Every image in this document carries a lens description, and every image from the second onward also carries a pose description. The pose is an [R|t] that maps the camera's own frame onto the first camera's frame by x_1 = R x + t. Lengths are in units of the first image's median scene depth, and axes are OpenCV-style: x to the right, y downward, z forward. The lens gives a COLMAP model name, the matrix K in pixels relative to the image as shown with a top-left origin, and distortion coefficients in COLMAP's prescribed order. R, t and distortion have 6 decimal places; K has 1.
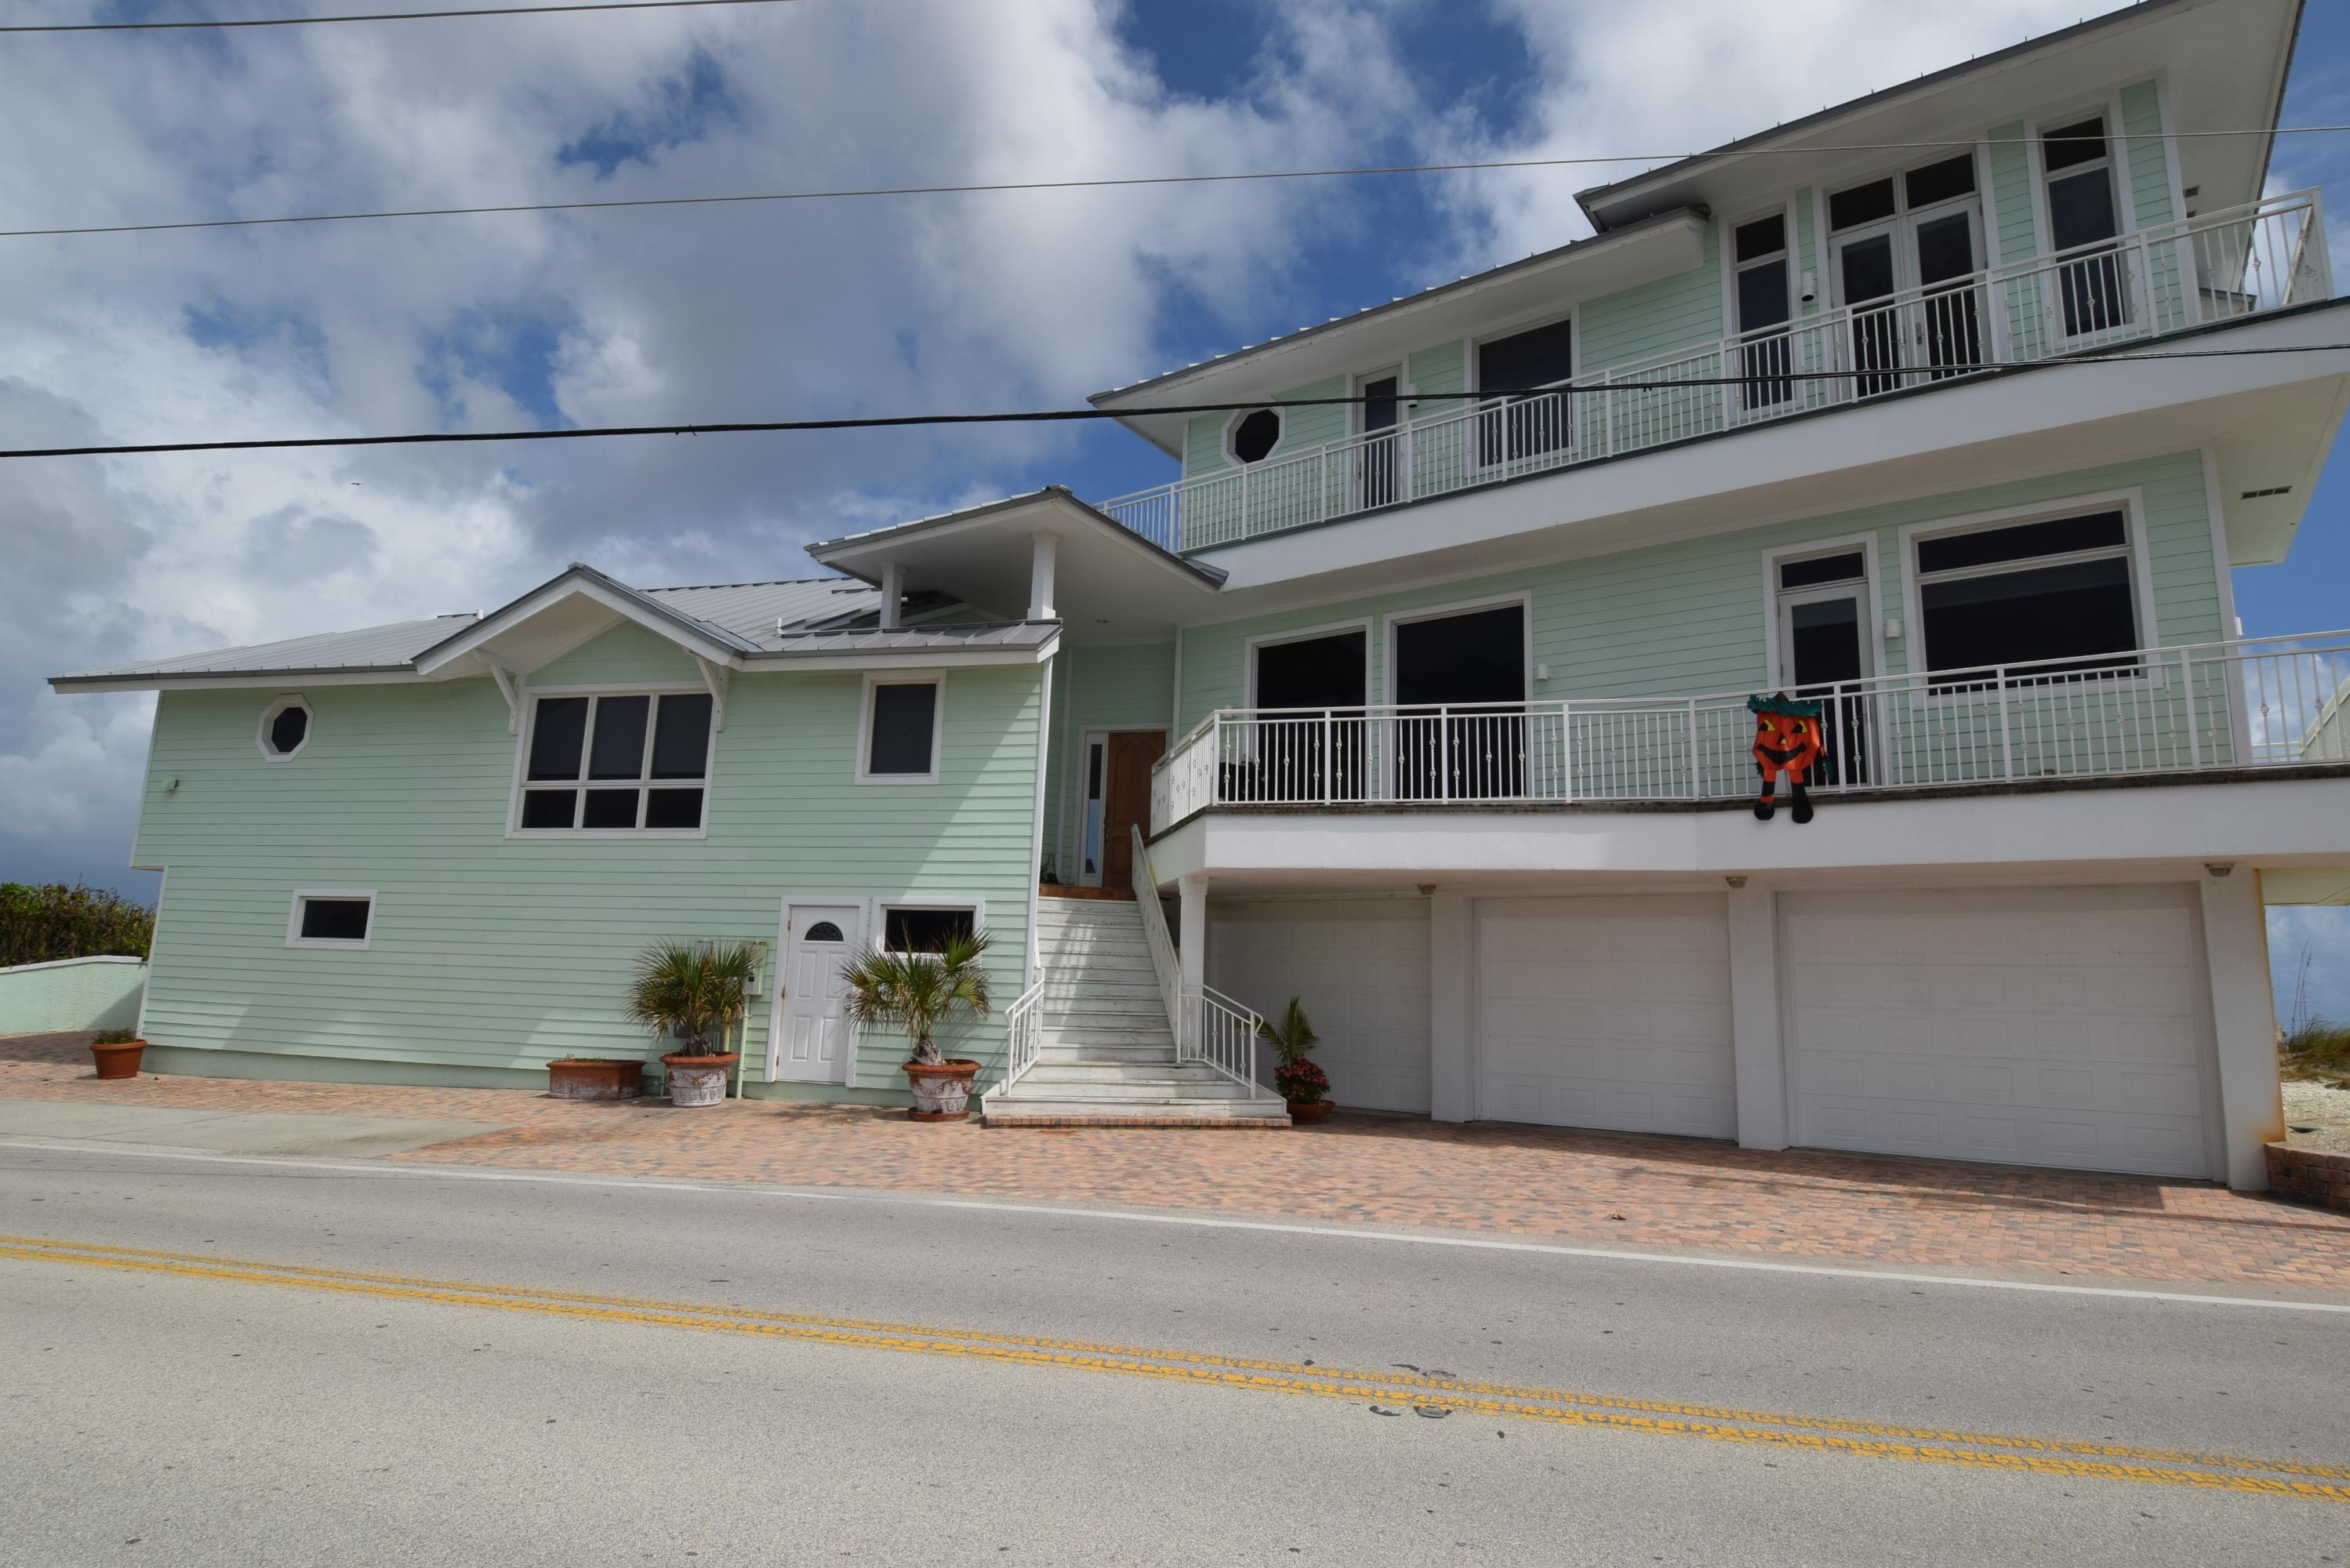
lens RADIAL K [[1237.8, 0, 1183.7], [0, 1237.8, 779.4], [0, 0, 1]] dist [0.023395, -0.031412]
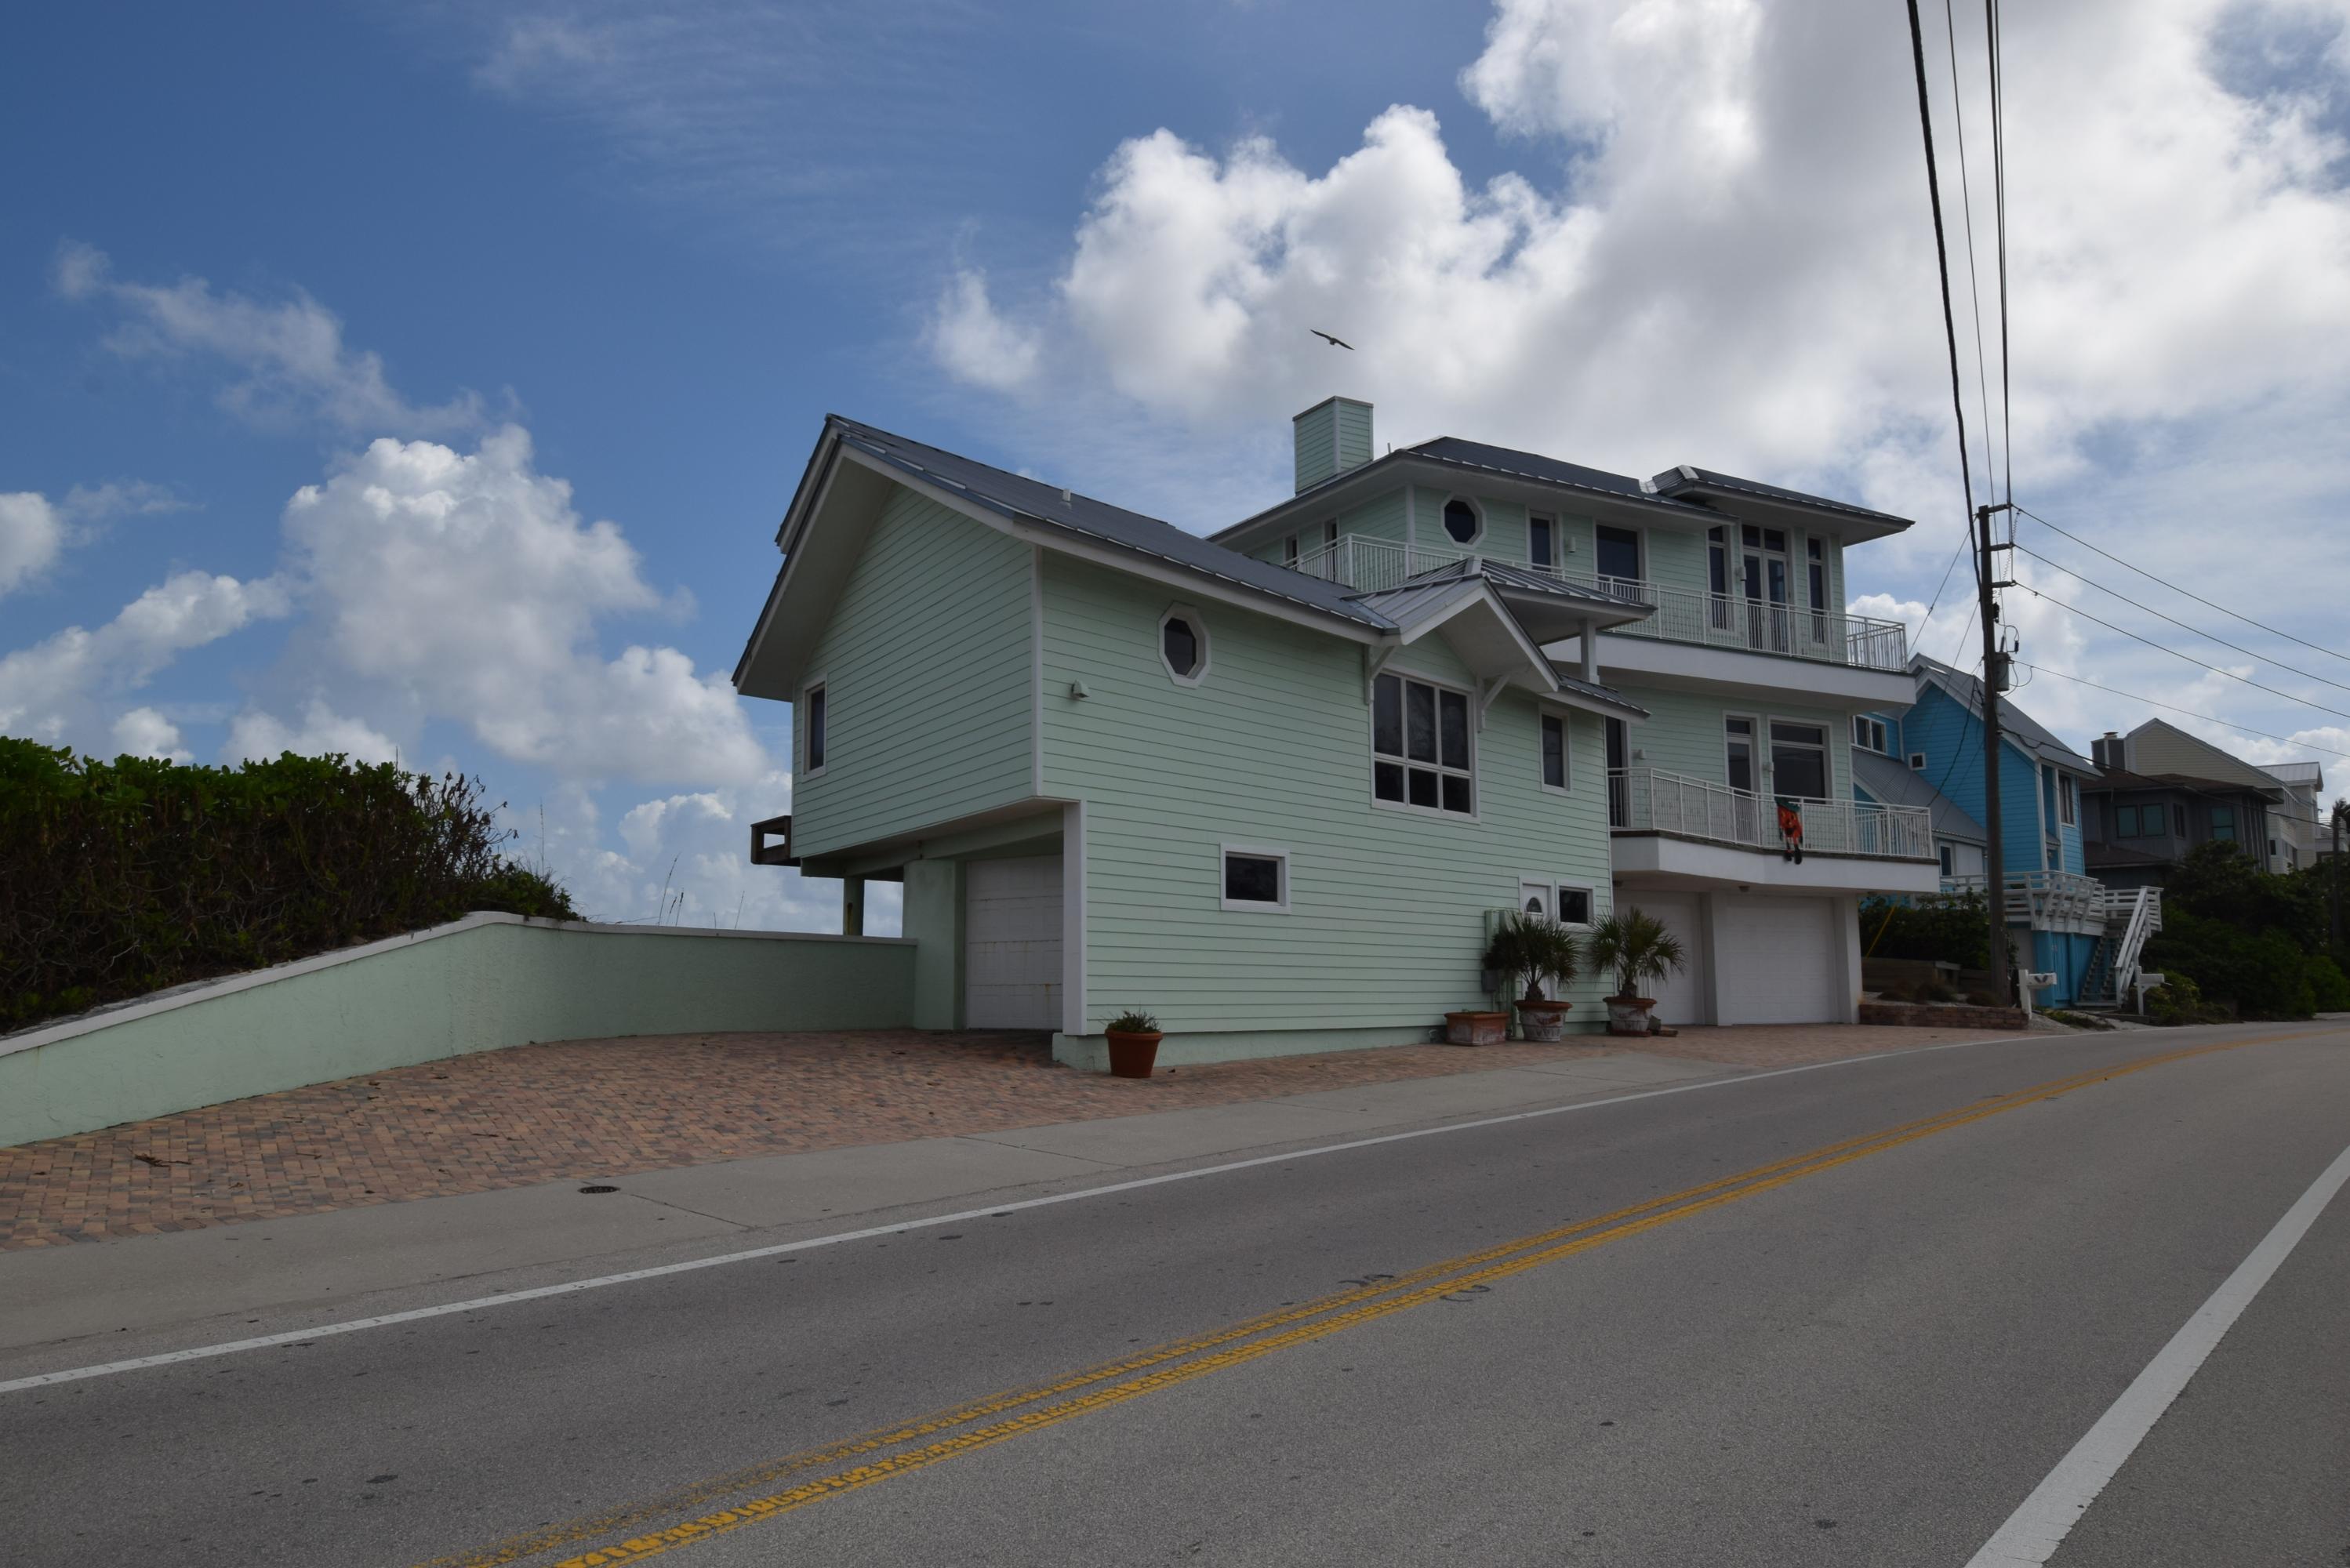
lens RADIAL K [[1733.5, 0, 1175.0], [0, 1733.5, 784.0], [0, 0, 1]] dist [0.010716, -0.034981]
pose [[0.407762, 0.077144, 0.909823, -2.158994], [-0.142322, 0.989616, -0.020124, 0.091139], [-0.901928, -0.121282, 0.414508, 0.633333]]
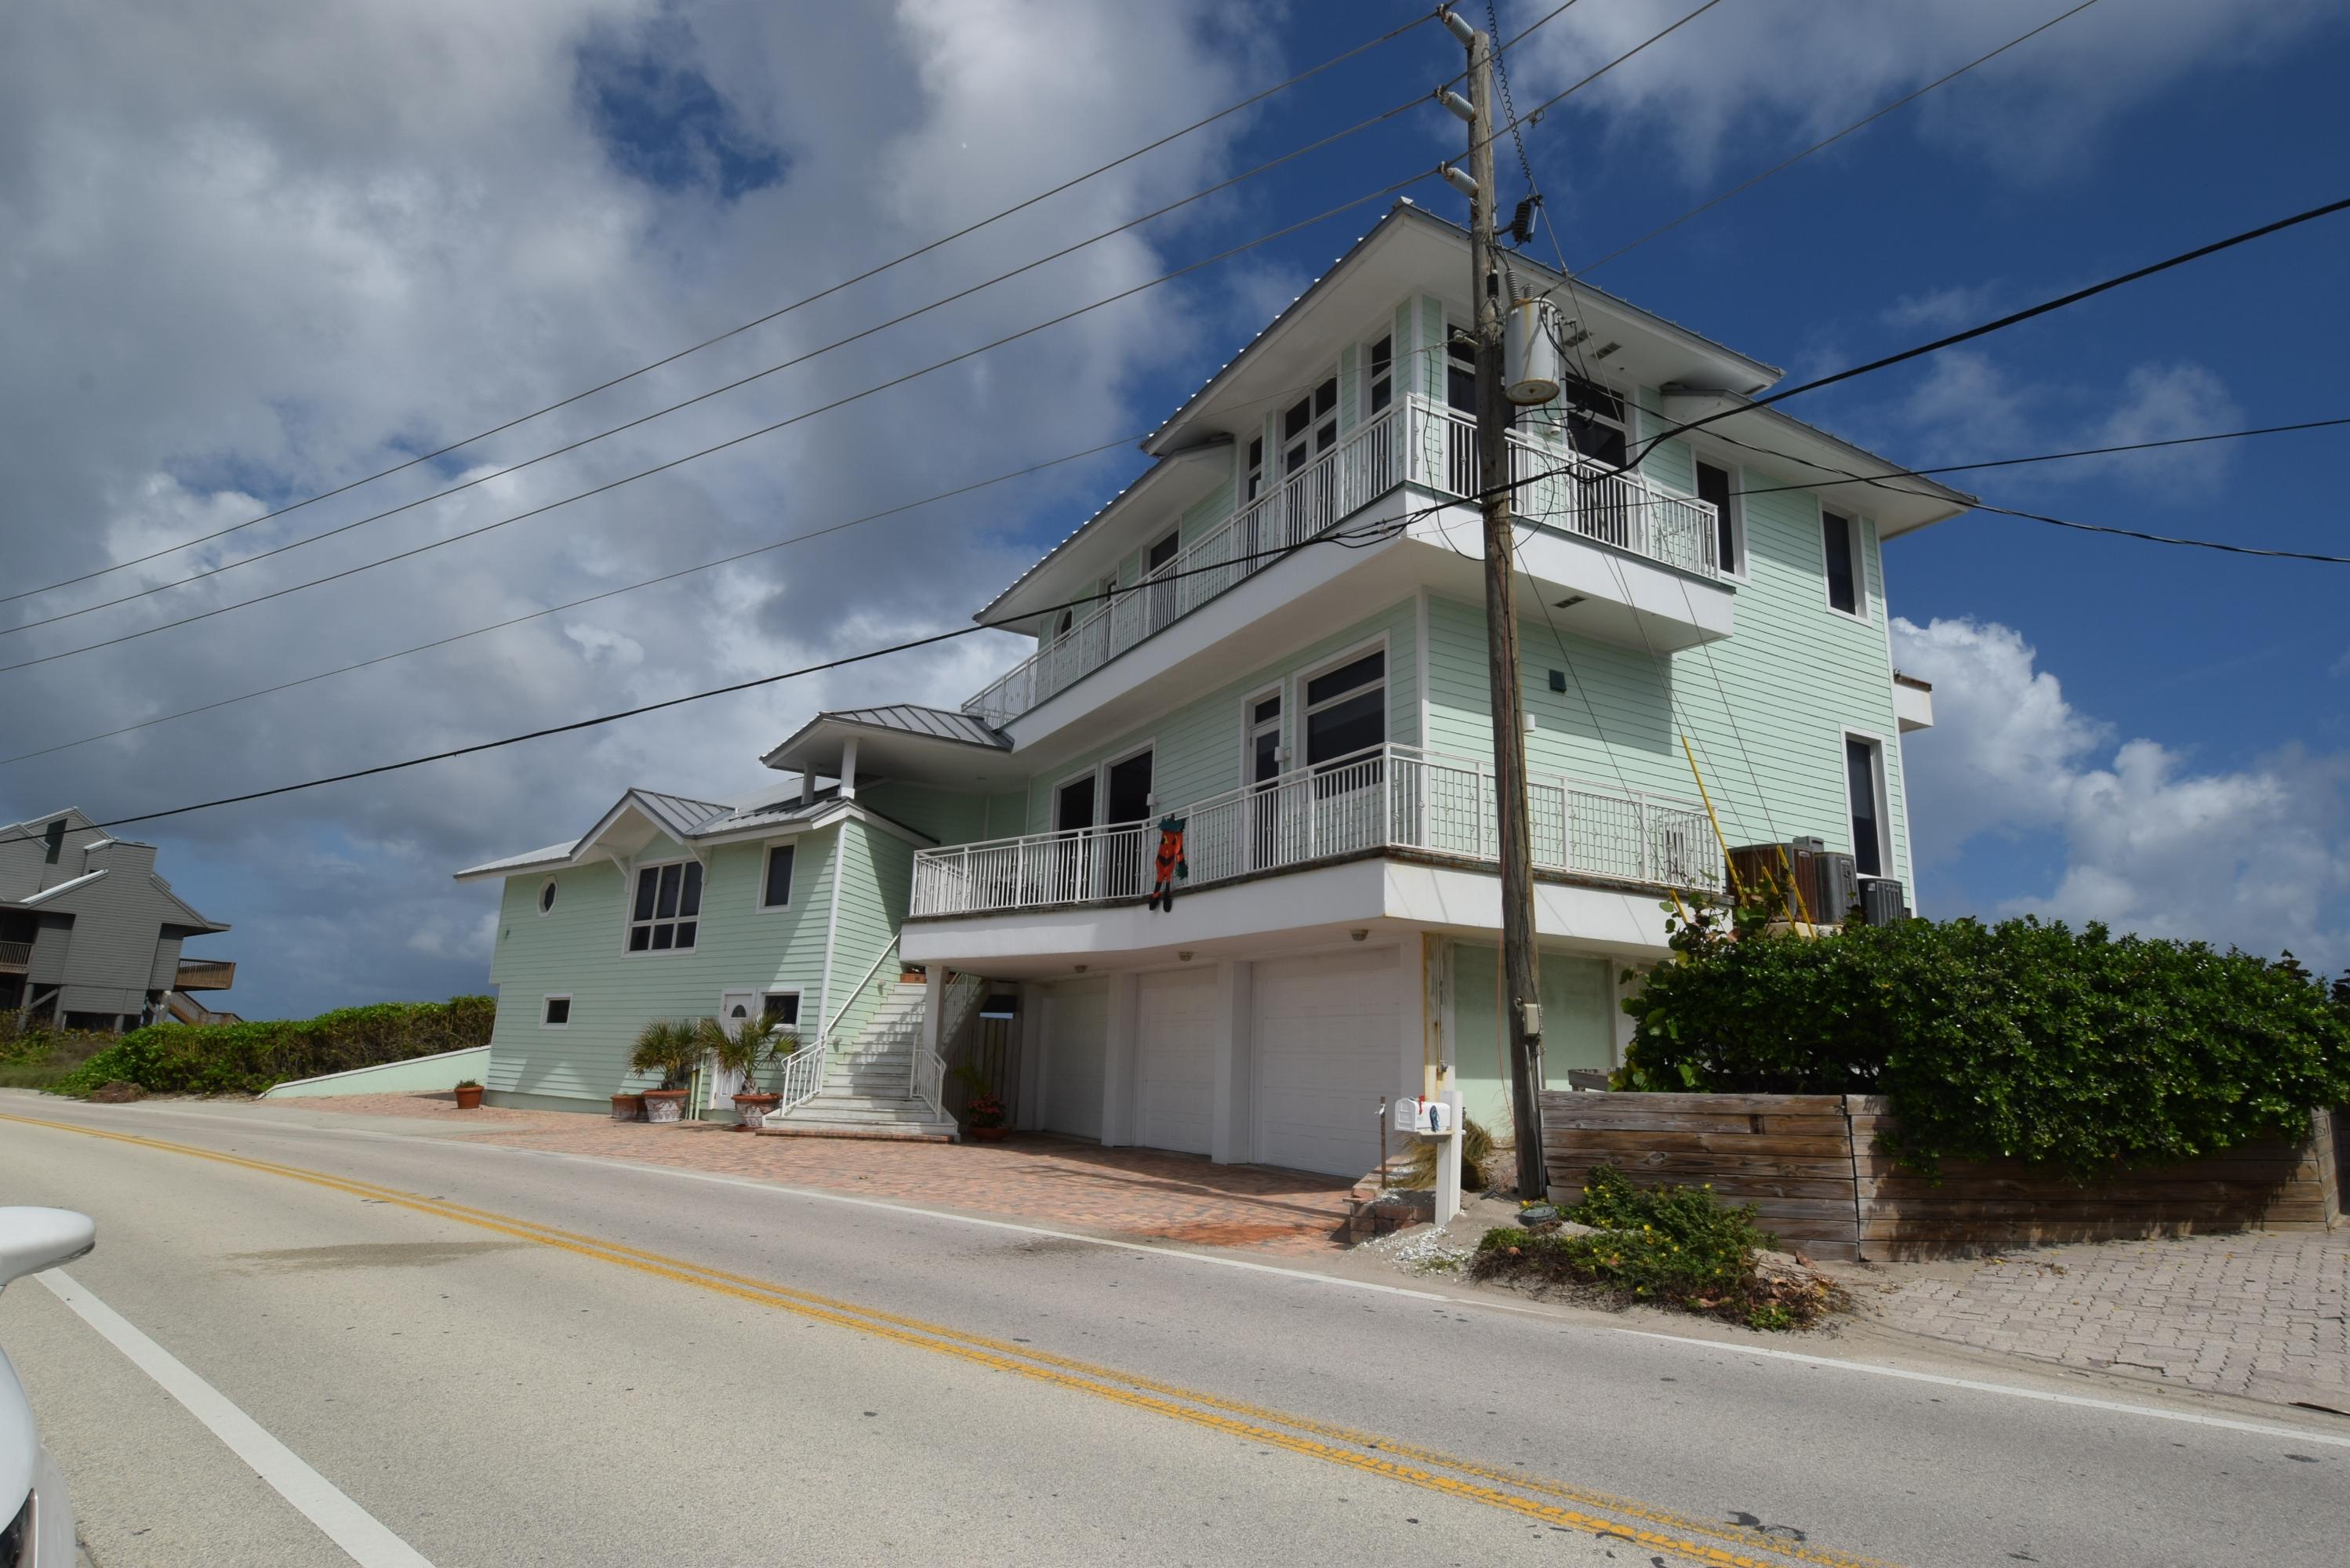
lens RADIAL K [[1237.8, 0, 1183.7], [0, 1237.8, 779.4], [0, 0, 1]] dist [0.023395, -0.031412]
pose [[0.905342, -0.101054, -0.412485, 0.915035], [0.073615, 0.993916, -0.081924, 0.002689], [0.418254, 0.043804, 0.907273, -0.193167]]
